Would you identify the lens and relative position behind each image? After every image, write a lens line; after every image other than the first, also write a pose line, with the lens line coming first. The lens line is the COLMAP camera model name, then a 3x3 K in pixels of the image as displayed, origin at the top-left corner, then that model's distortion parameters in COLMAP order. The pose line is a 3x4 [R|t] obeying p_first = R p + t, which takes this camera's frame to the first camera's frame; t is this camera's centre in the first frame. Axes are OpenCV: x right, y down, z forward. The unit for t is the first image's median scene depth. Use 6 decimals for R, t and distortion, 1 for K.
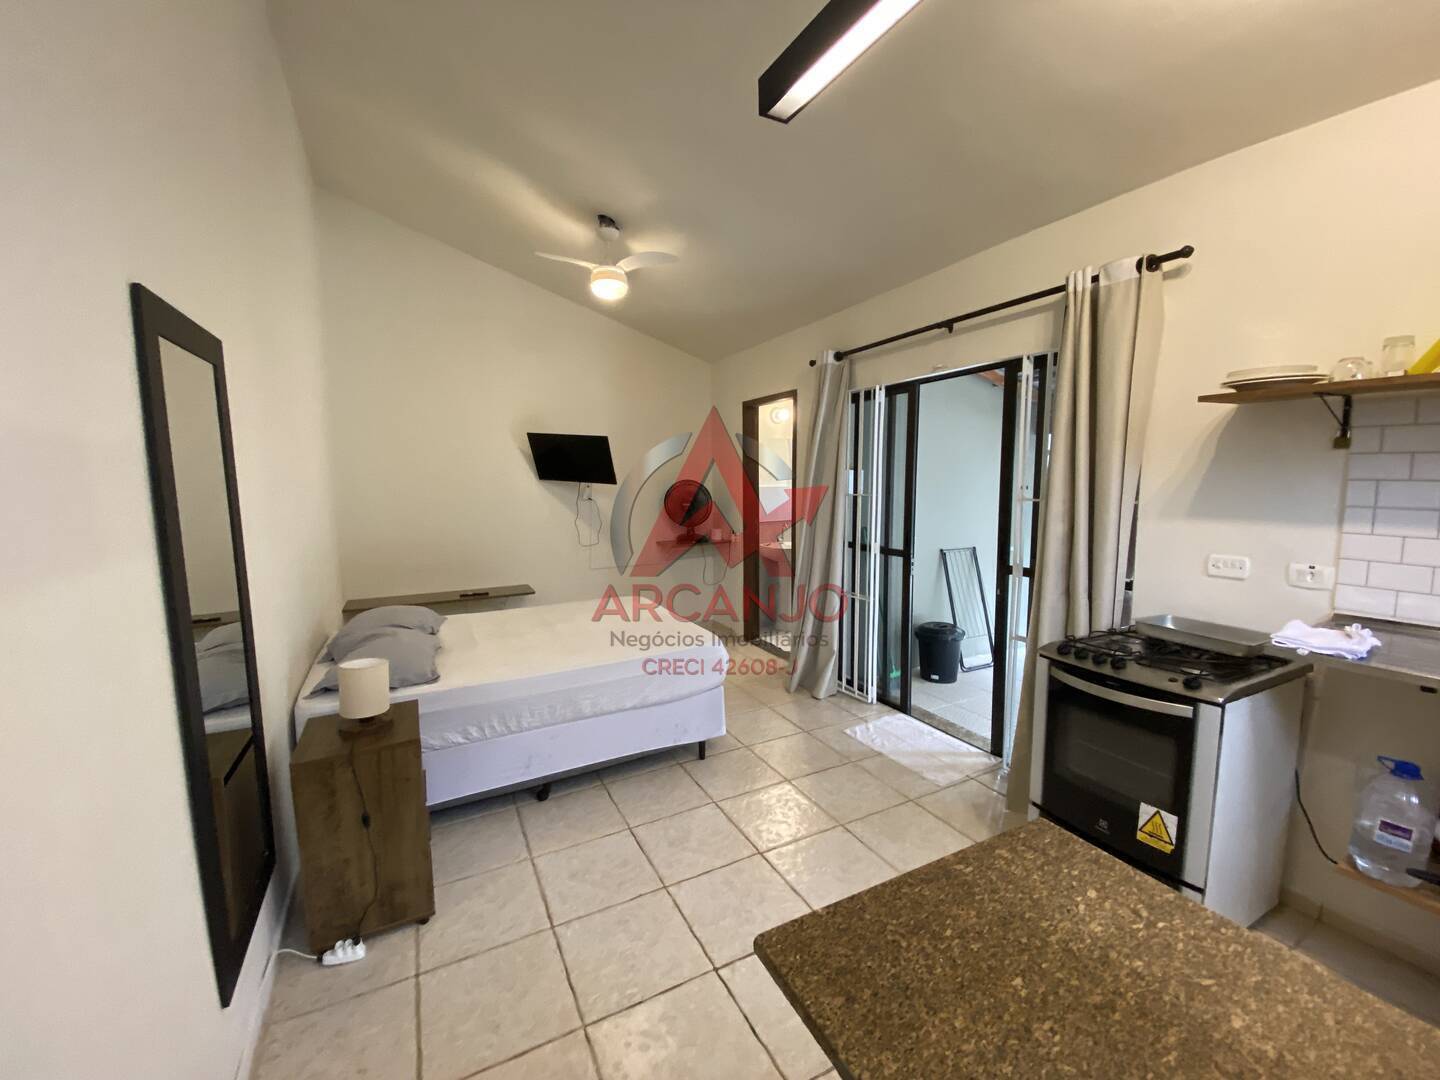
lens RADIAL K [[585.9, 0, 703.8], [0, 585.9, 546.5], [0, 0, 1]] dist [0.001356, -0.001352]
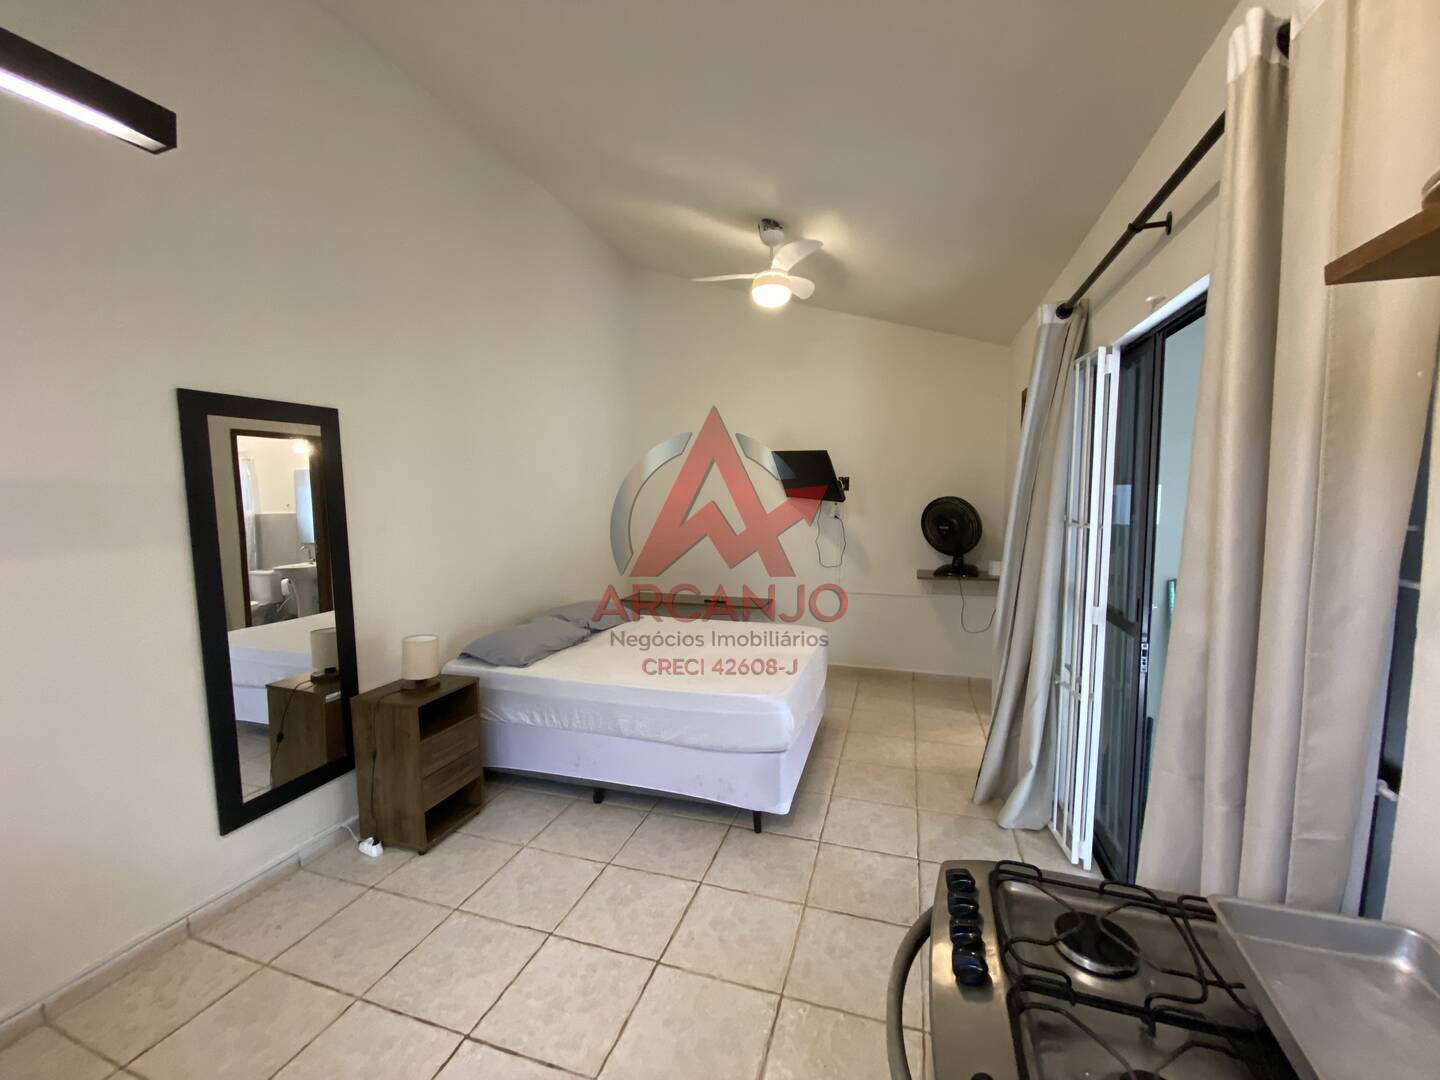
lens RADIAL K [[585.9, 0, 712.0], [0, 585.9, 537.3], [0, 0, 1]] dist [0.001356, -0.001352]
pose [[0.701681, 0.057274, -0.710185, 0.581820], [-0.081695, 0.996657, -0.000339, -0.057229], [0.707792, 0.058256, 0.704015, 0.378094]]
